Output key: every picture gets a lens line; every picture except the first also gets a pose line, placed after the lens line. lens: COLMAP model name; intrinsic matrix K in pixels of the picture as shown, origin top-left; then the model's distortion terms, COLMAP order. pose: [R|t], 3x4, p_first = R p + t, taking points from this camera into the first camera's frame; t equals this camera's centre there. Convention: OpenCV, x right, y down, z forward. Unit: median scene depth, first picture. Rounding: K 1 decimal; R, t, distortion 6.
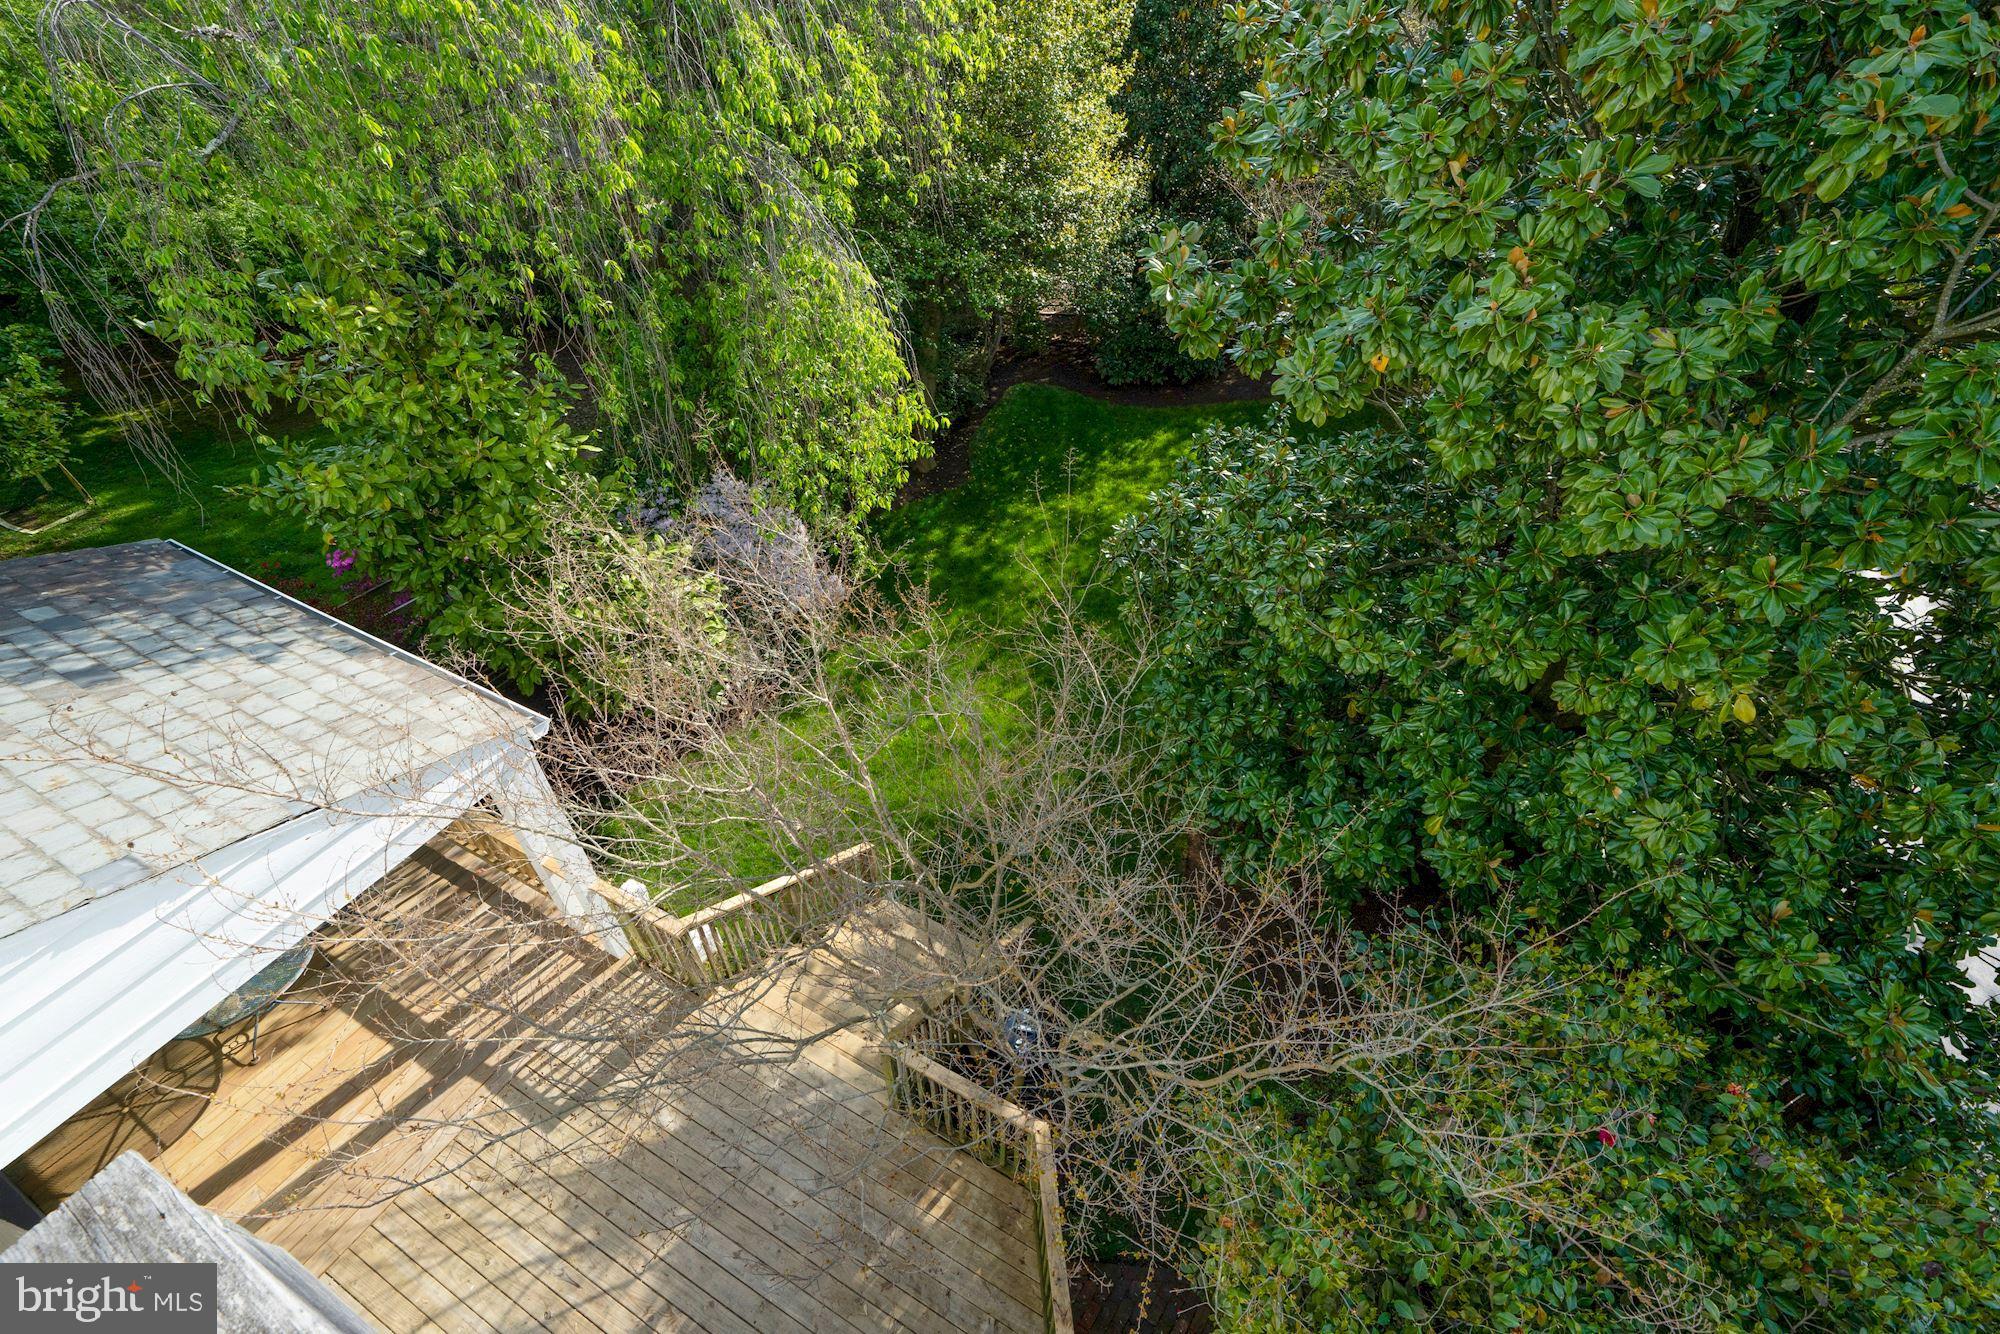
lens RADIAL K [[878.2, 0, 1000.0], [0, 878.2, 667.0], [0, 0, 1]] dist [0.008336, 0.000953]
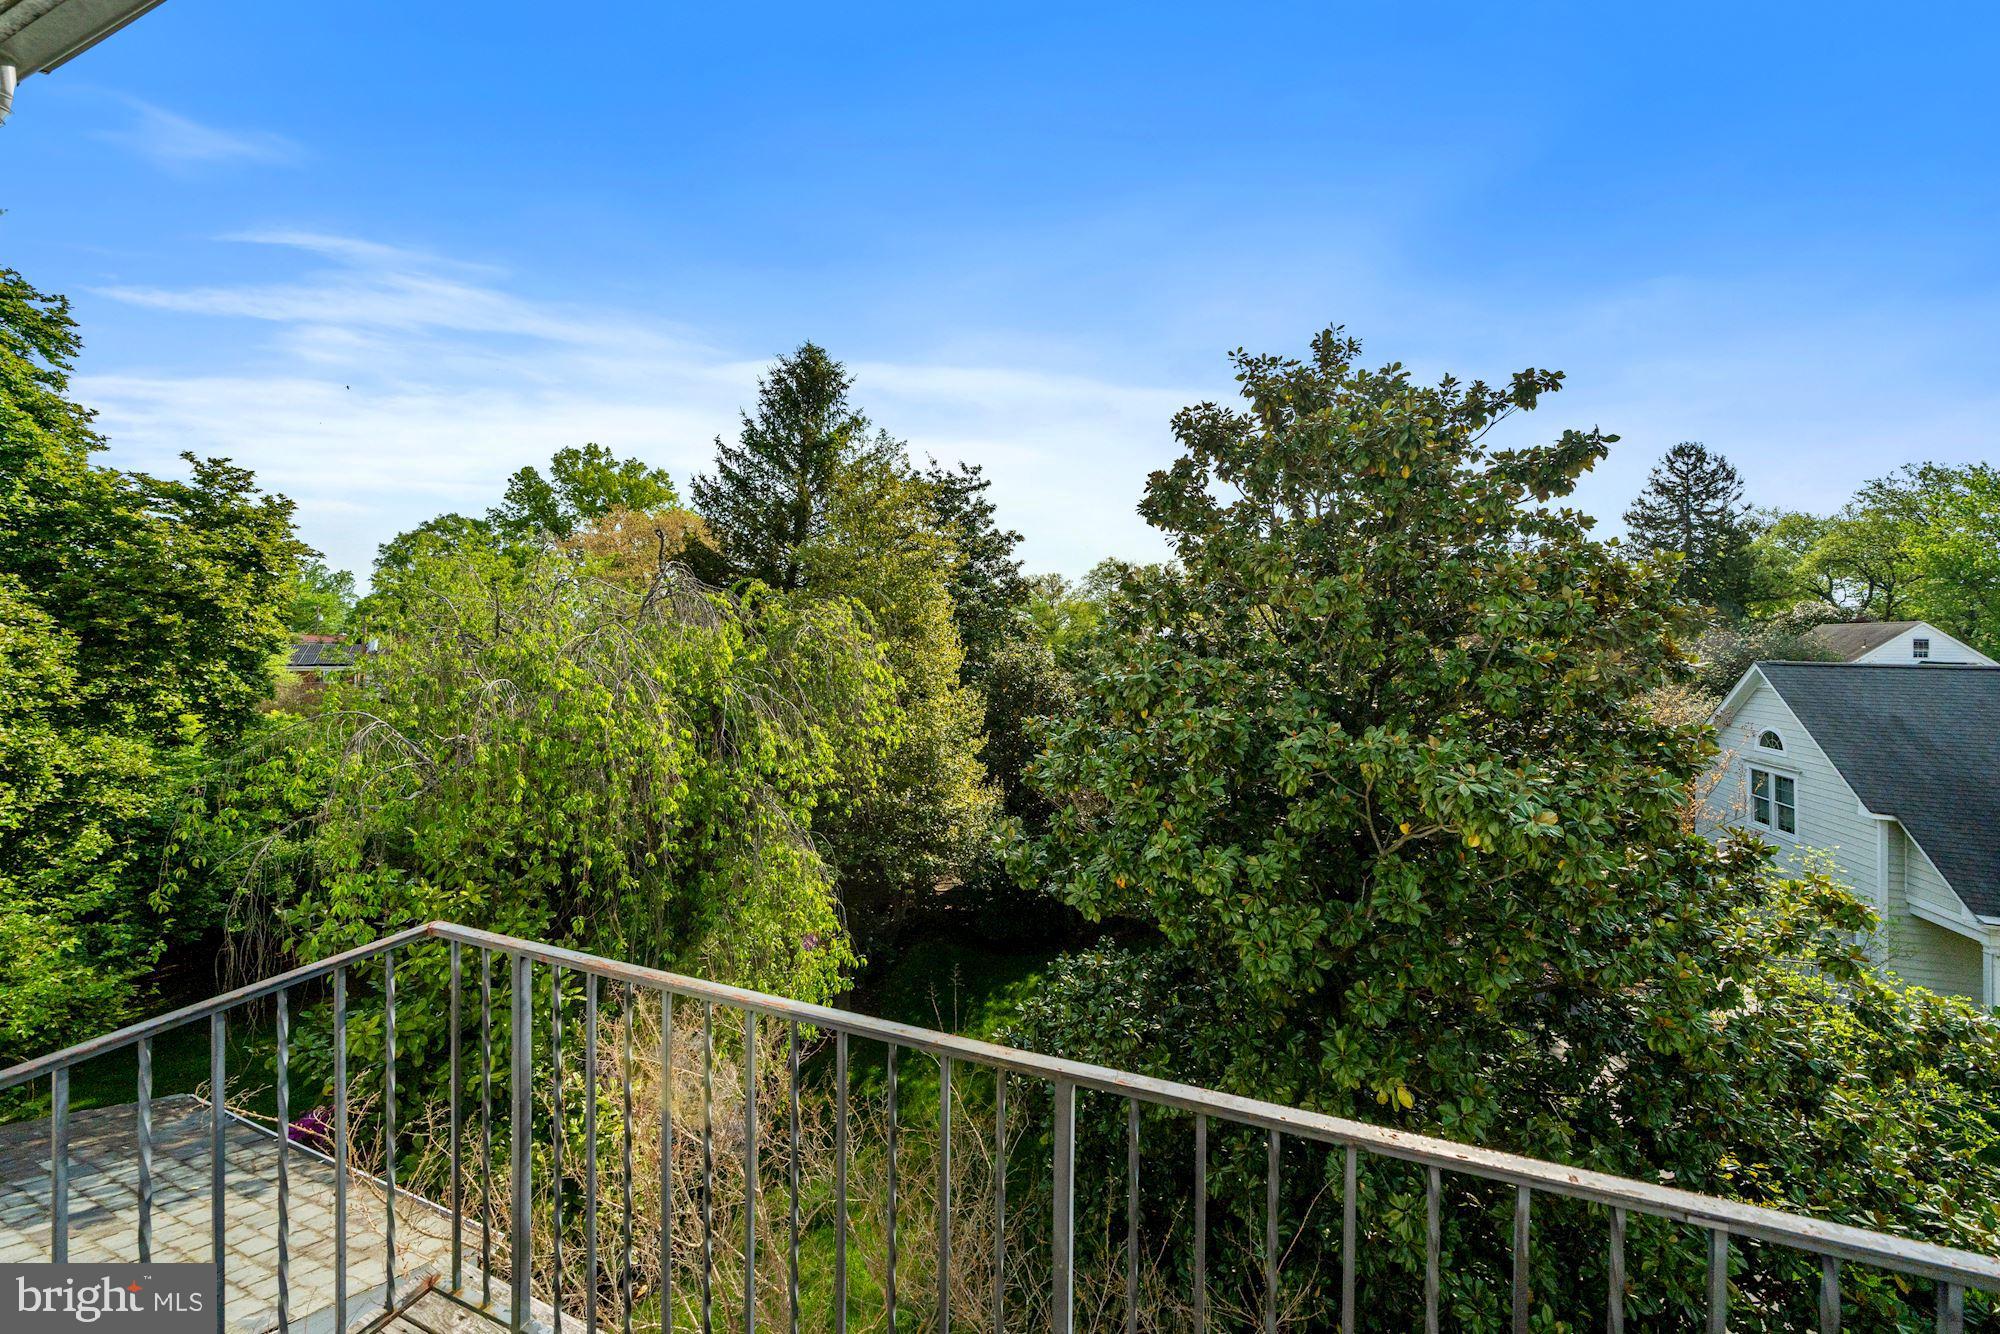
lens RADIAL K [[680.9, 0, 1006.3], [0, 680.9, 632.9], [0, 0, 1]] dist [-0.000534, -0.000091]
pose [[0.989853, 0.007416, 0.141905, 0.001260], [0.091171, 0.732840, -0.674265, 0.076630], [-0.108994, 0.680360, 0.724728, -0.128119]]
